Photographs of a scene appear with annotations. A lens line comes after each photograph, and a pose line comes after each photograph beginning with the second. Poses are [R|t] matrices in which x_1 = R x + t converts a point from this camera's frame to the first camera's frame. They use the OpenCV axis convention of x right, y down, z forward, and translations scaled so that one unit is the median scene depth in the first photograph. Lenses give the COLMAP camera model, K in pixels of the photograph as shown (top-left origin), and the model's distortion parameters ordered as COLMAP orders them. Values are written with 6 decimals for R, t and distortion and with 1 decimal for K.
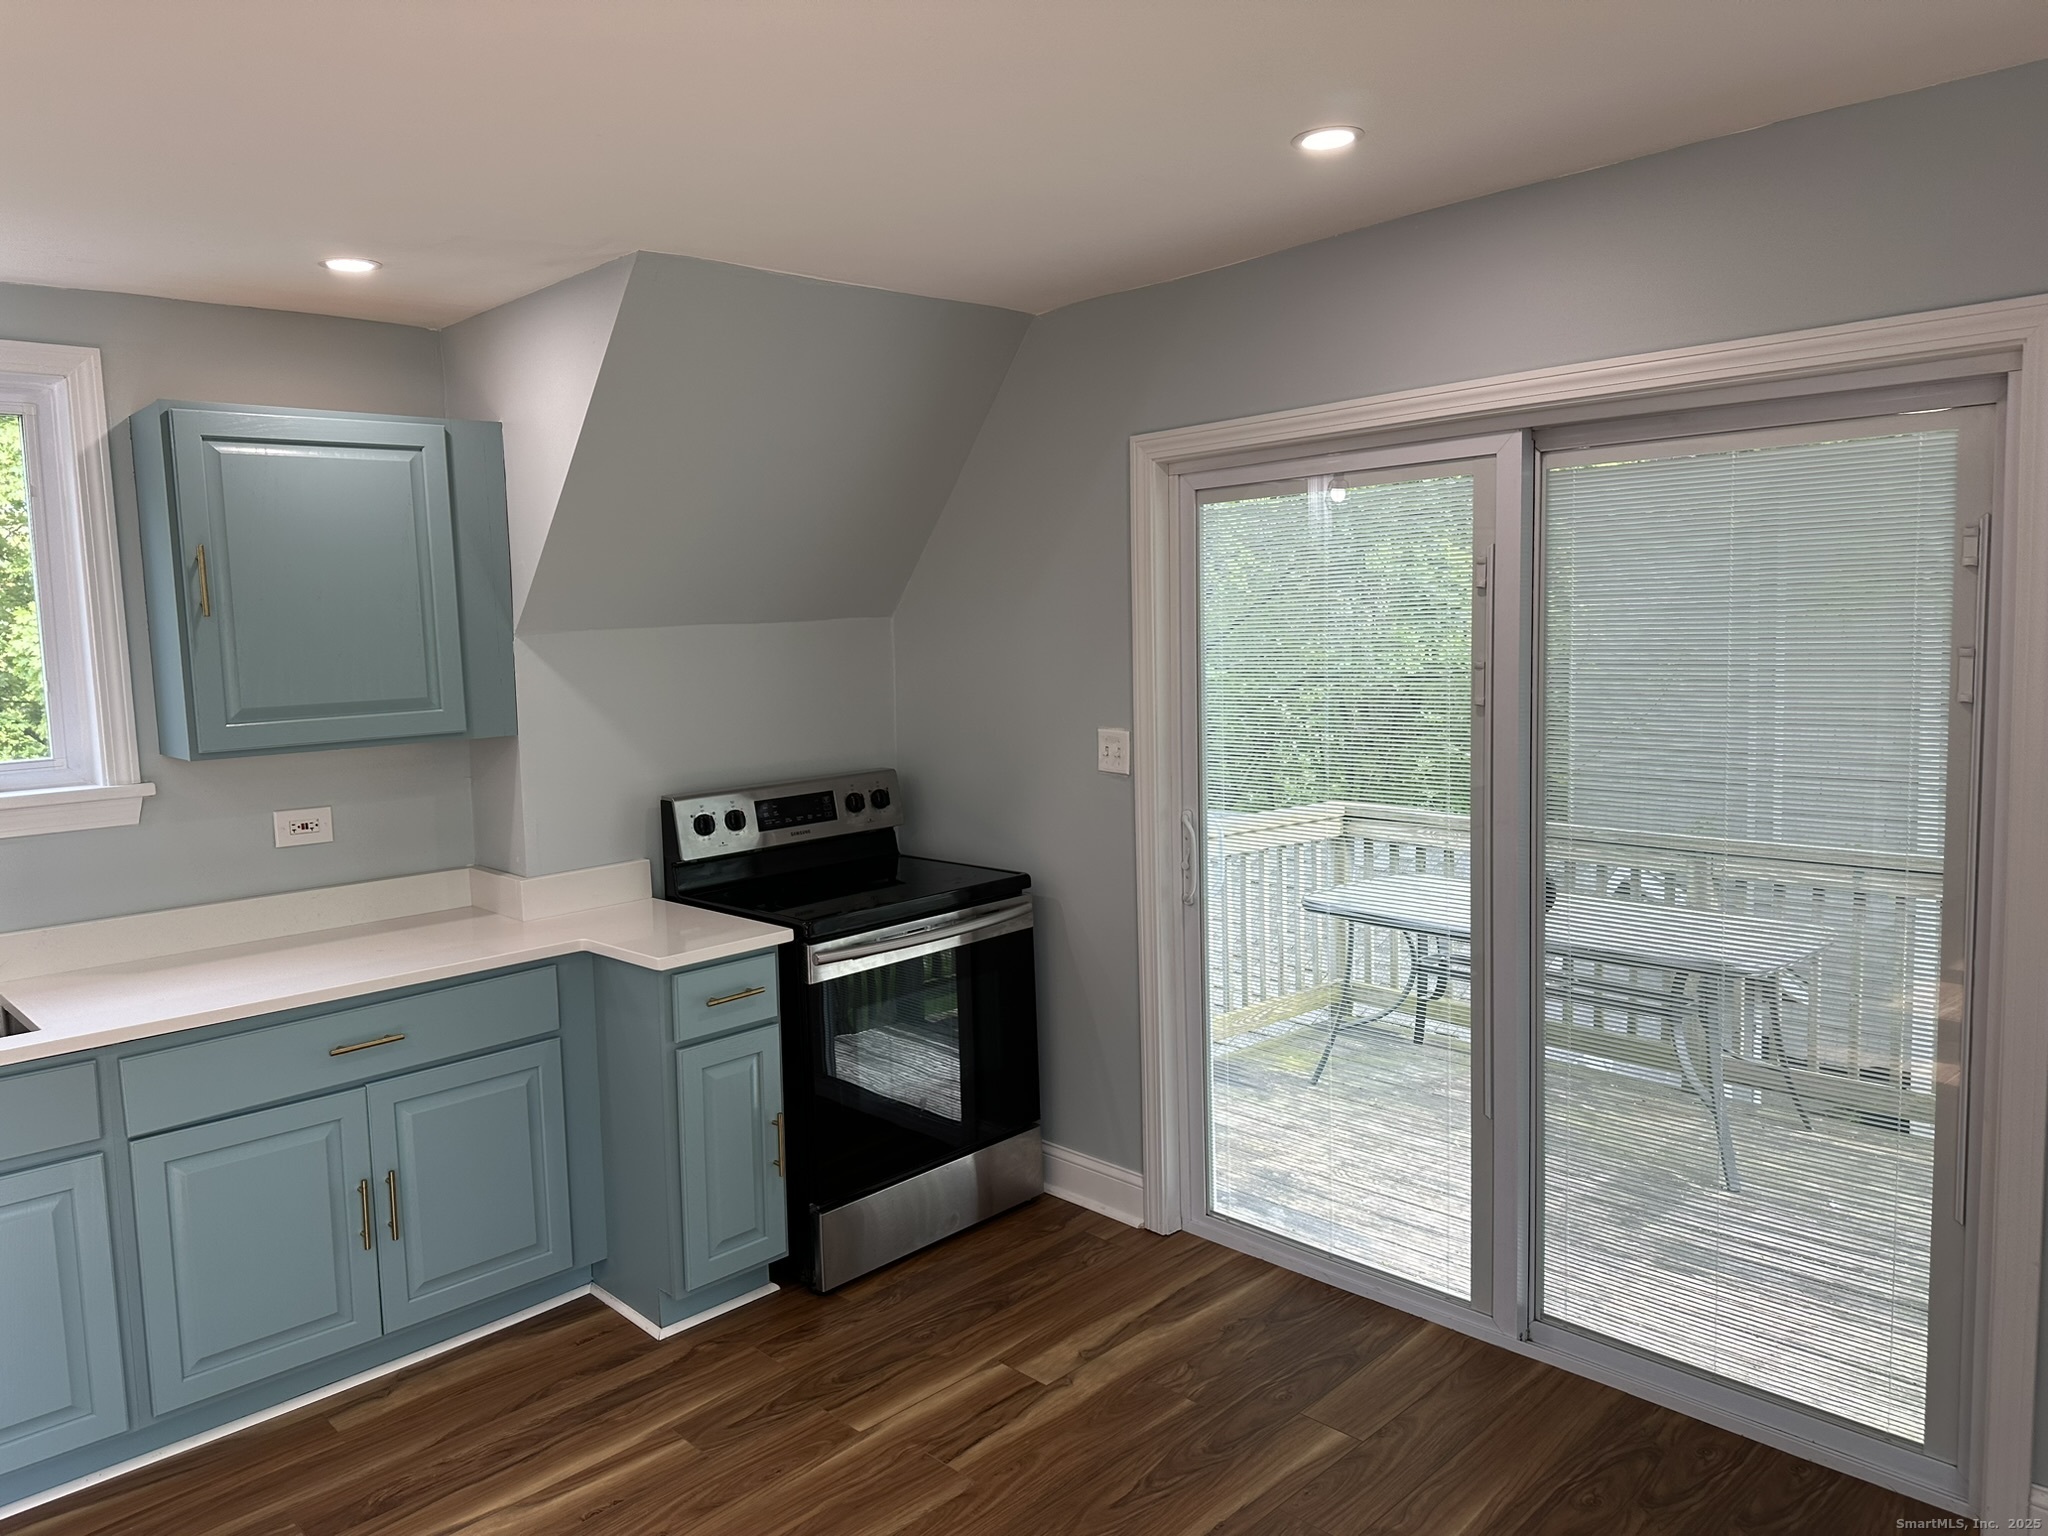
lens RADIAL K [[1425.4, 0, 1024.4], [0, 1425.4, 750.9], [0, 0, 1]] dist [0.061478, -0.070012]
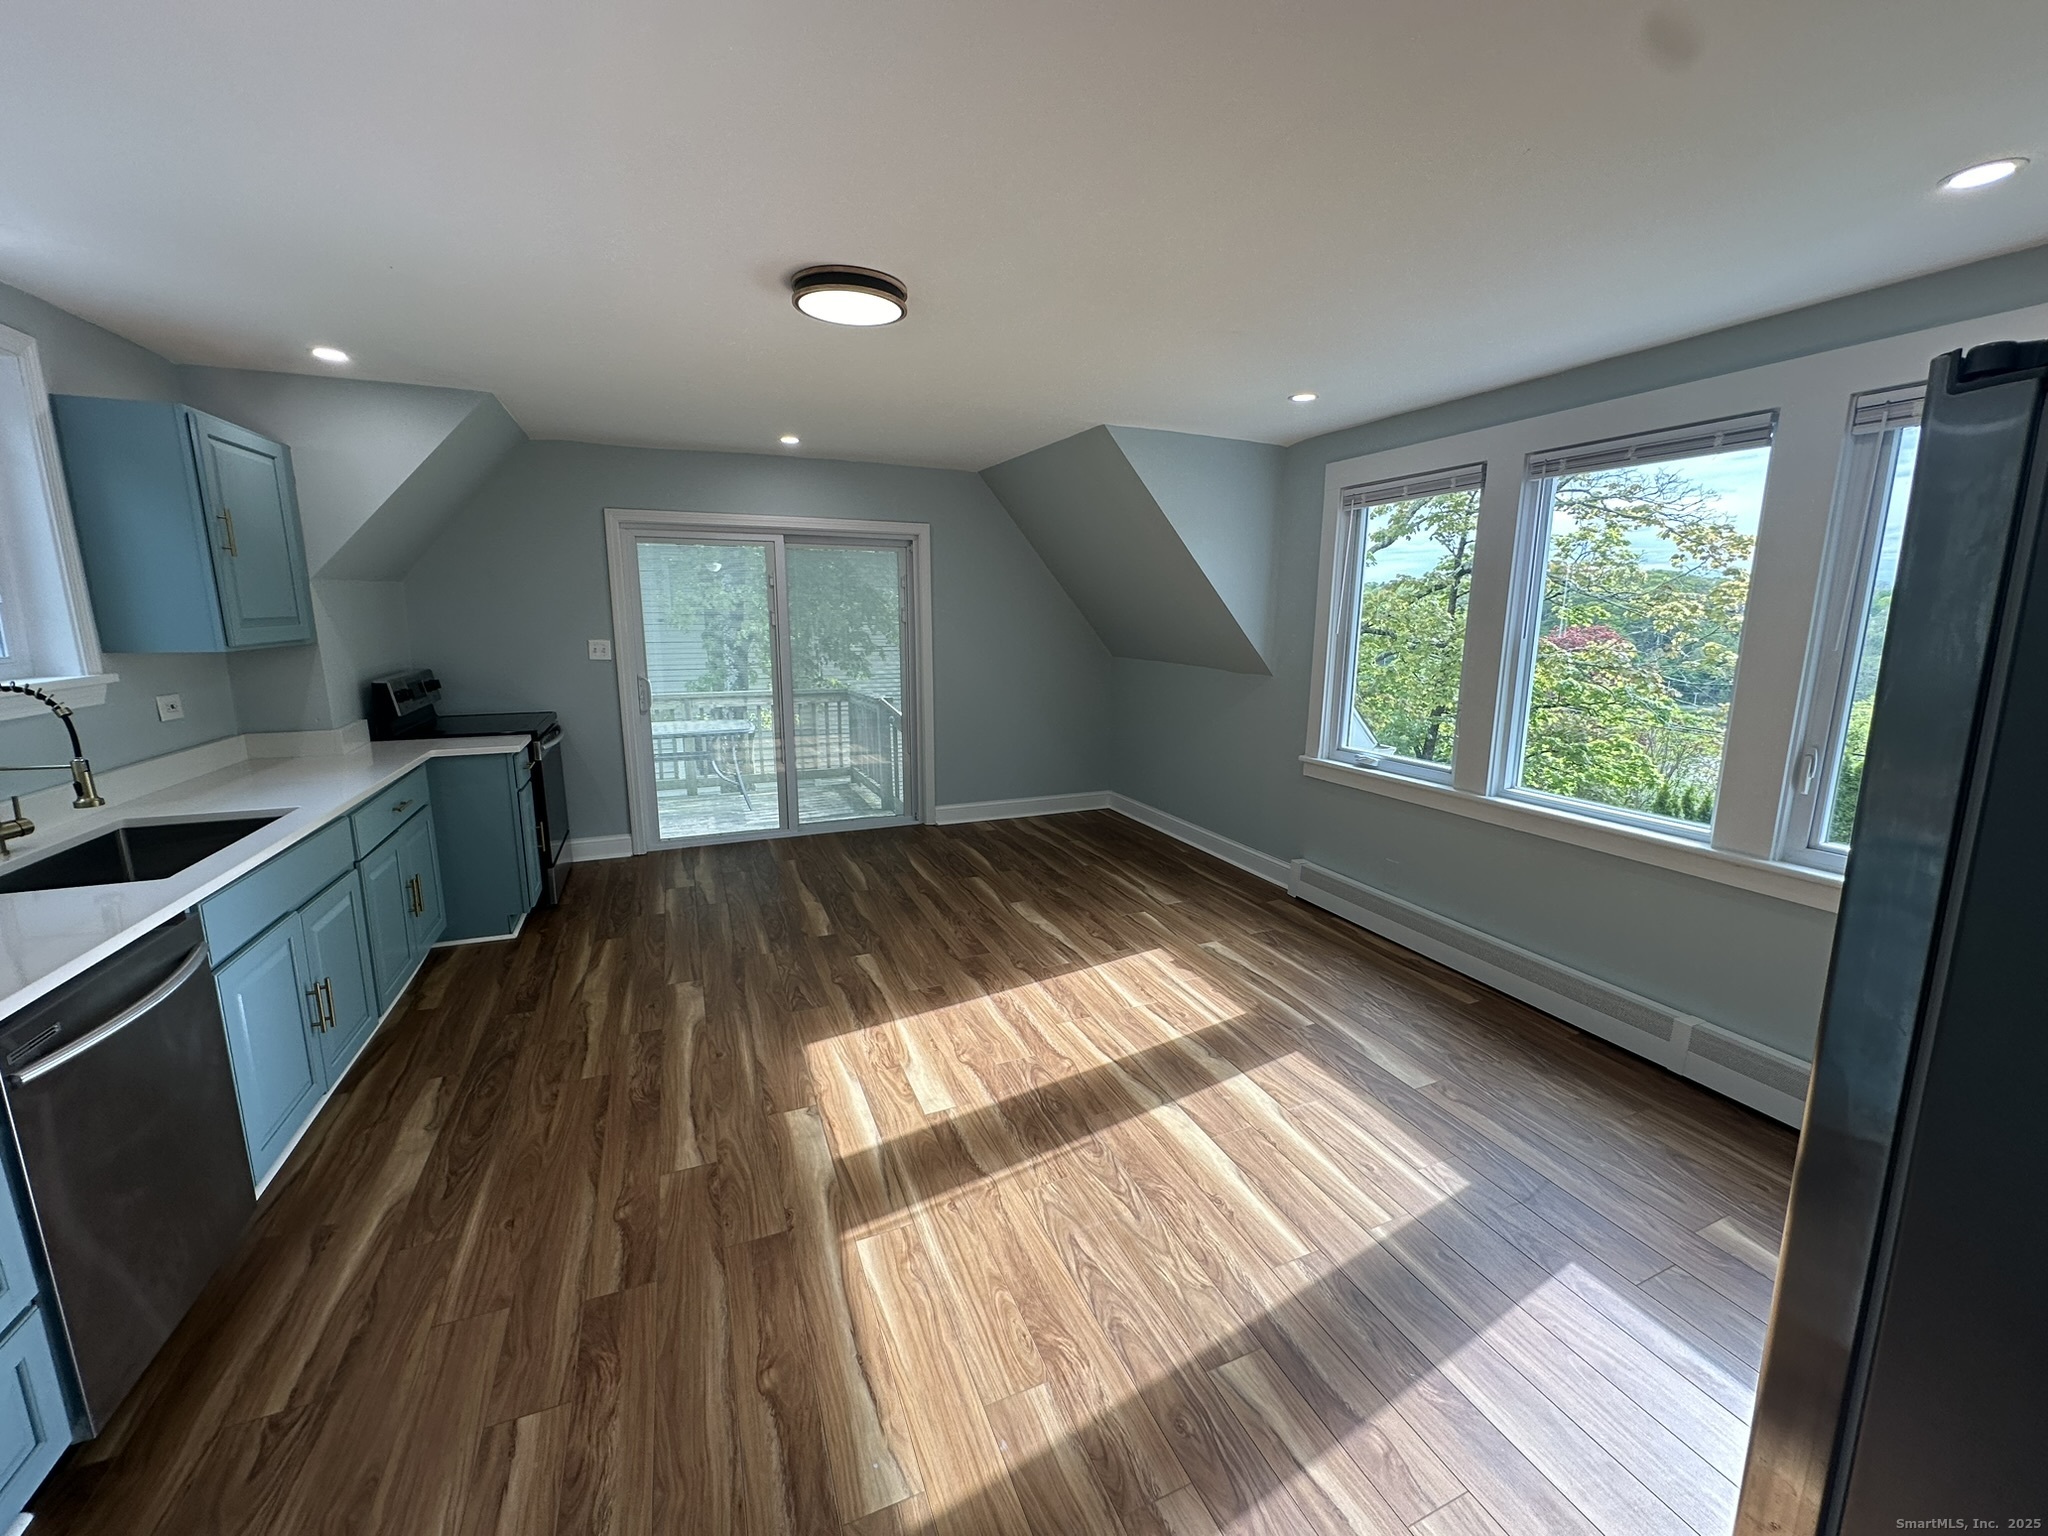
lens RADIAL K [[812.8, 0, 1026.8], [0, 812.8, 763.3], [0, 0, 1]] dist [-0.003344, -0.000983]
pose [[0.353347, -0.141091, 0.924791, -1.068761], [0.067234, 0.989835, 0.125325, 0.072255], [-0.933073, 0.017895, 0.359242, -0.094218]]
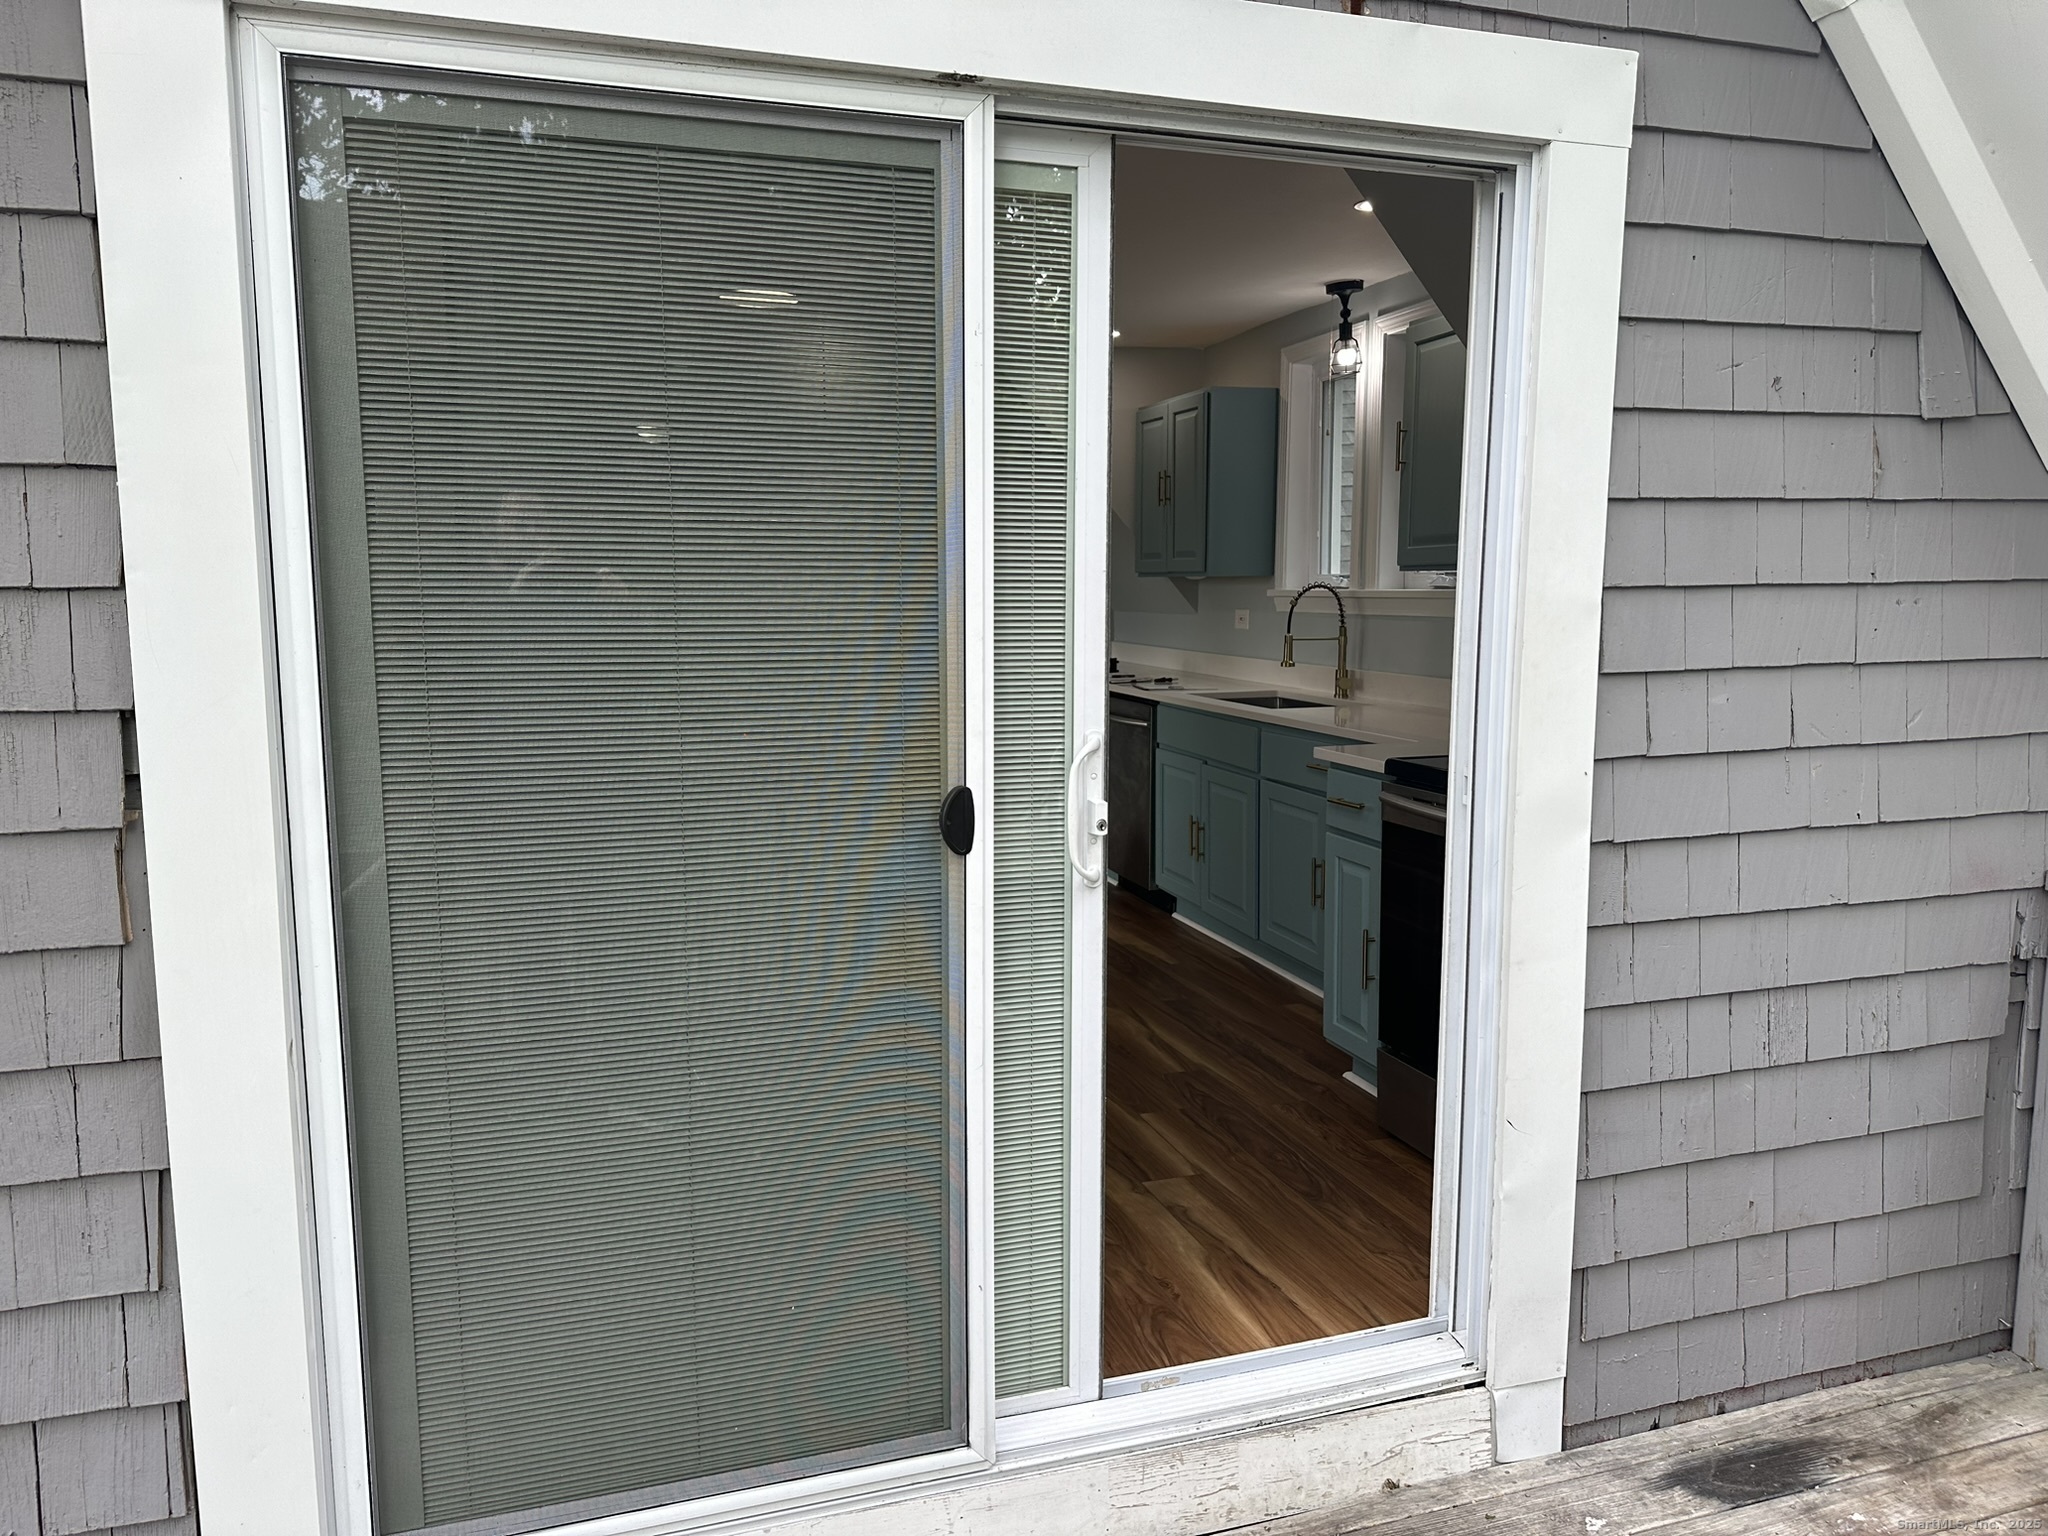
lens RADIAL K [[1425.4, 0, 1006.4], [0, 1425.4, 777.3], [0, 0, 1]] dist [0.061478, -0.070012]
pose [[-0.447305, 0.158611, -0.880205, 0.918894], [-0.061295, 0.976399, 0.207093, -0.064883], [0.892278, 0.146586, -0.427026, 1.277870]]
